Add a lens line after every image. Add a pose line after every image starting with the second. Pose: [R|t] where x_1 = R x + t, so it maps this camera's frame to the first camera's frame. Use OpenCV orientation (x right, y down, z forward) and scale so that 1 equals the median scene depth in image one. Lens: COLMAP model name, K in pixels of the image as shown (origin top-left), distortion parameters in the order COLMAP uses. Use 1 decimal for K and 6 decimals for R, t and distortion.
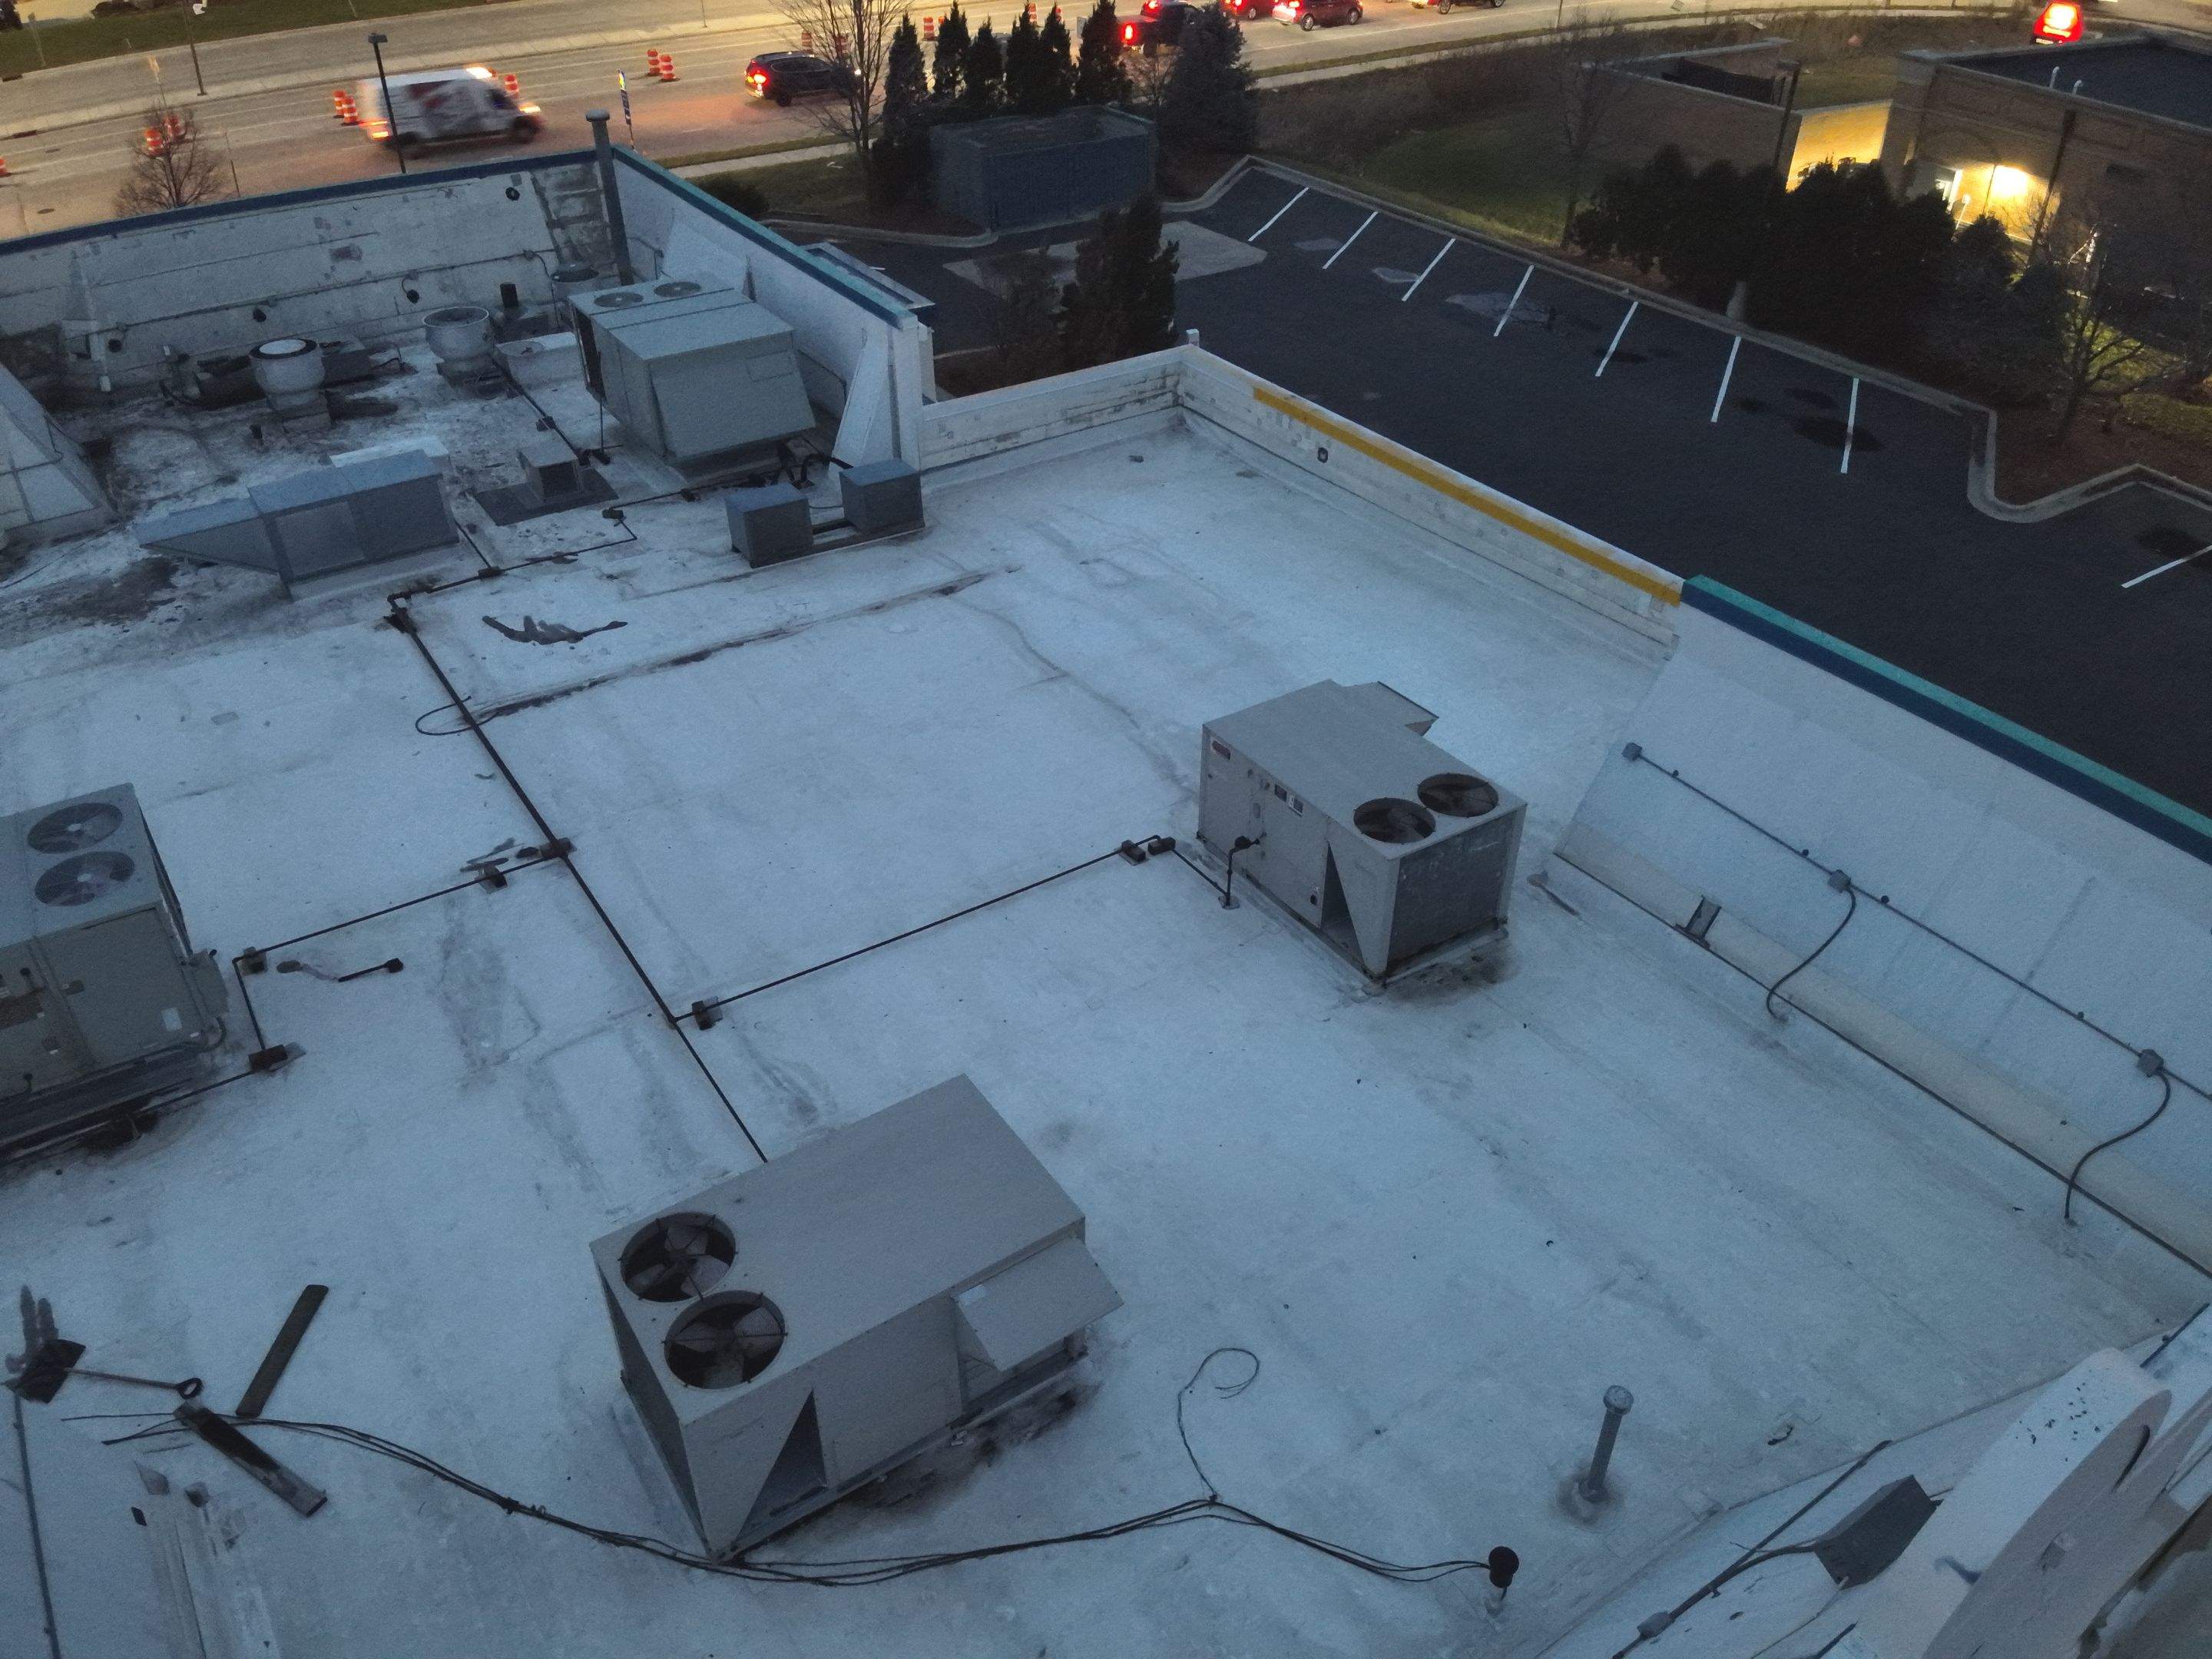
lens RADIAL K [[1587.5, 0, 1092.6], [0, 1587.5, 840.7], [0, 0, 1]] dist [0.131651, -0.231674]
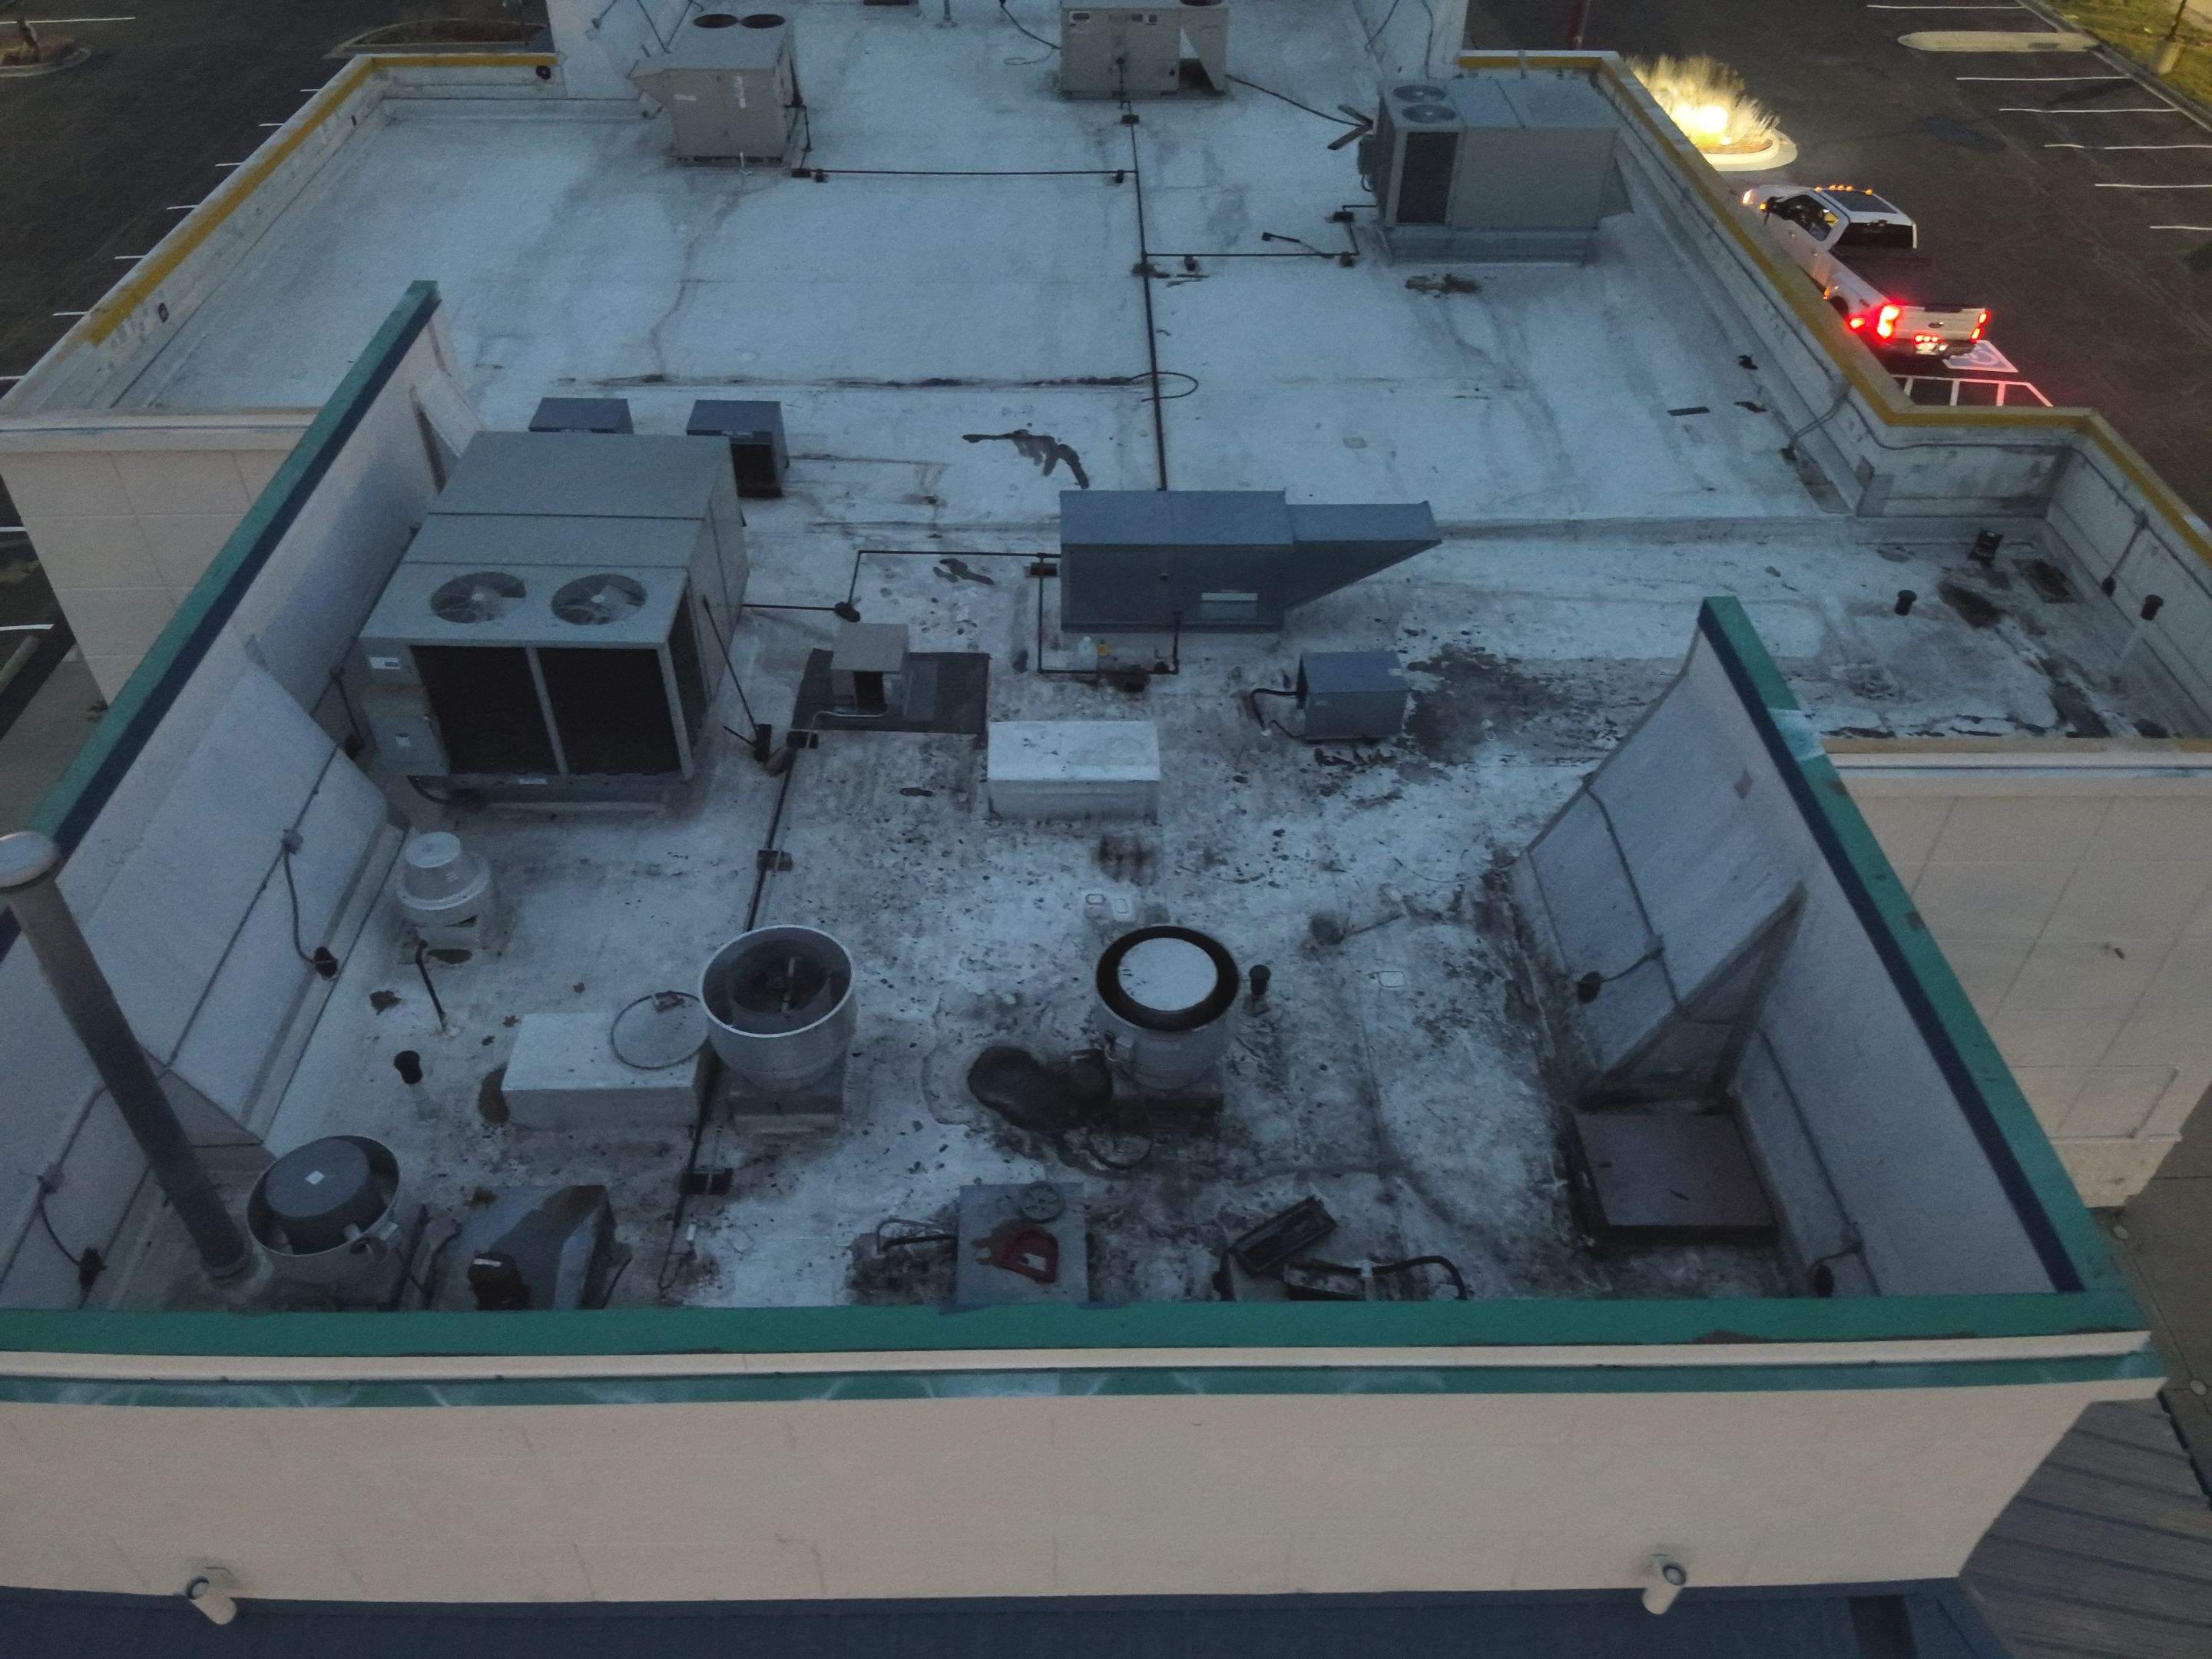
lens RADIAL K [[1585.2, 0, 1089.6], [0, 1585.2, 838.2], [0, 0, 1]] dist [0.152219, -0.270082]
pose [[-0.846874, -0.361356, 0.390162, -0.791635], [0.303605, 0.273824, 0.912603, -0.889833], [-0.436610, 0.891315, -0.122185, 1.274508]]
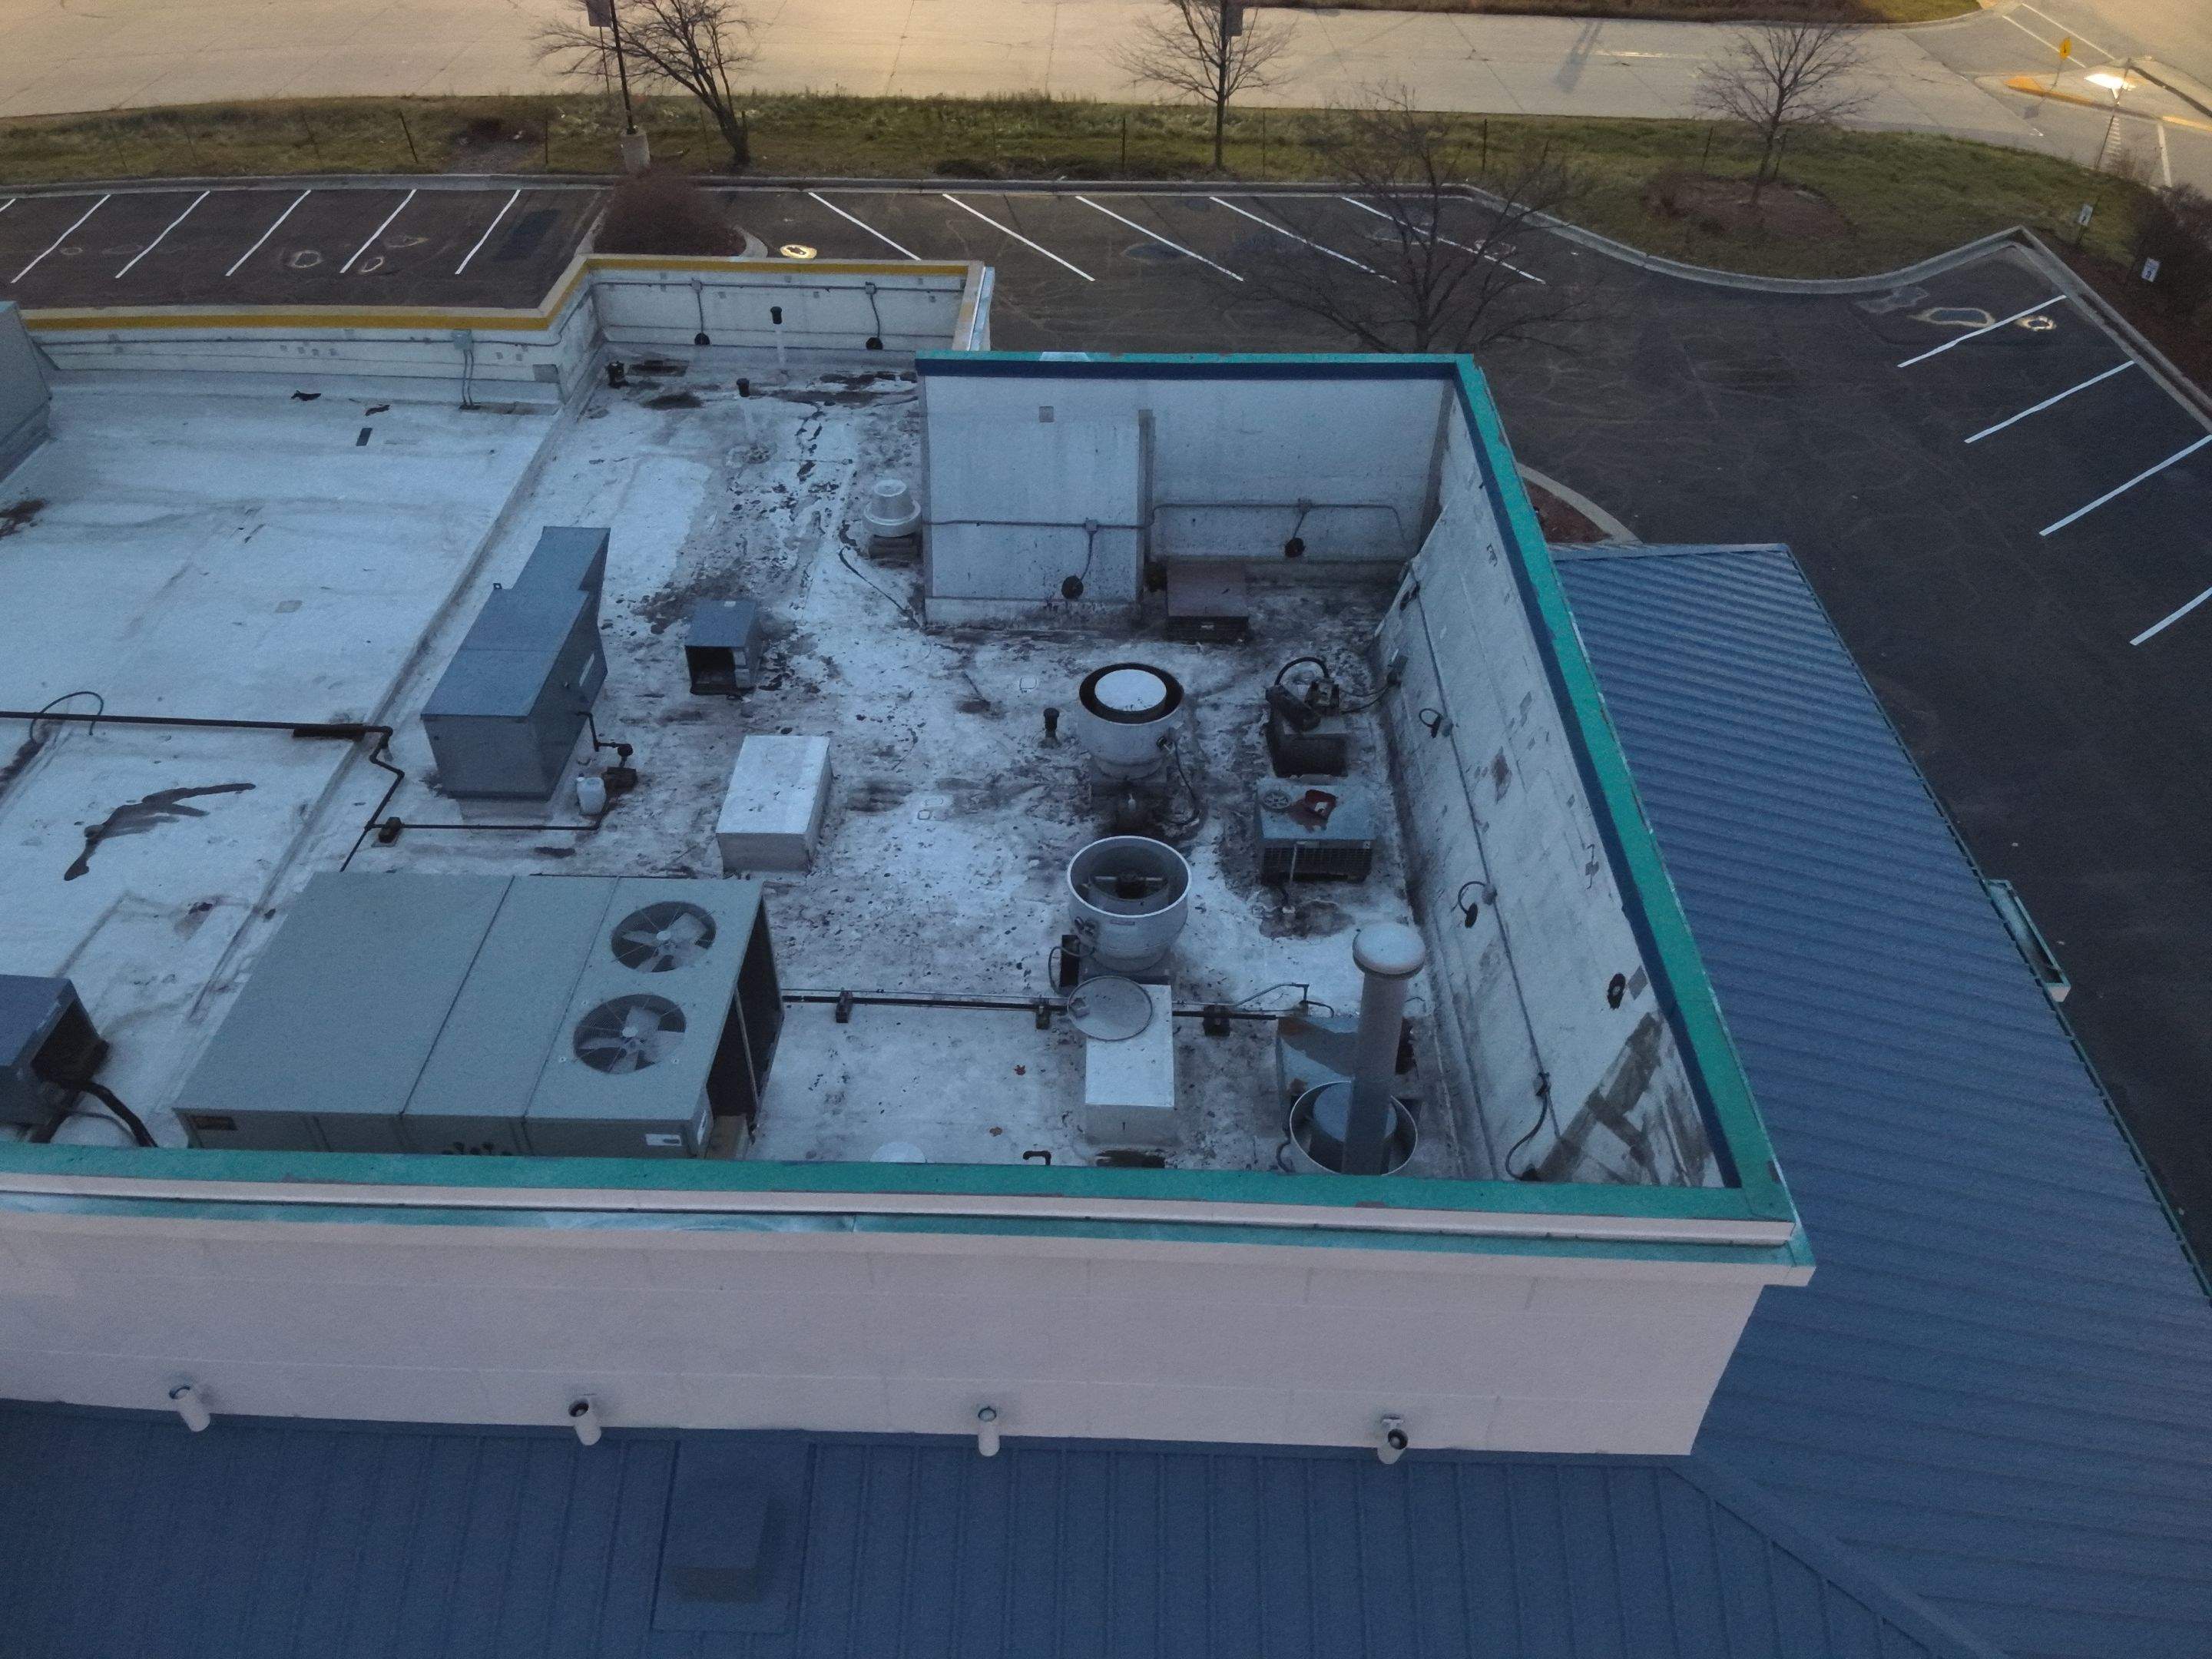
lens RADIAL K [[1582.8, 0, 1088.6], [0, 1582.8, 843.5], [0, 0, 1]] dist [0.129889, -0.221171]
pose [[-0.567684, 0.533901, -0.626645, -0.104028], [-0.485776, 0.397303, 0.778571, -0.920366], [0.664648, 0.746391, 0.033814, 1.254046]]
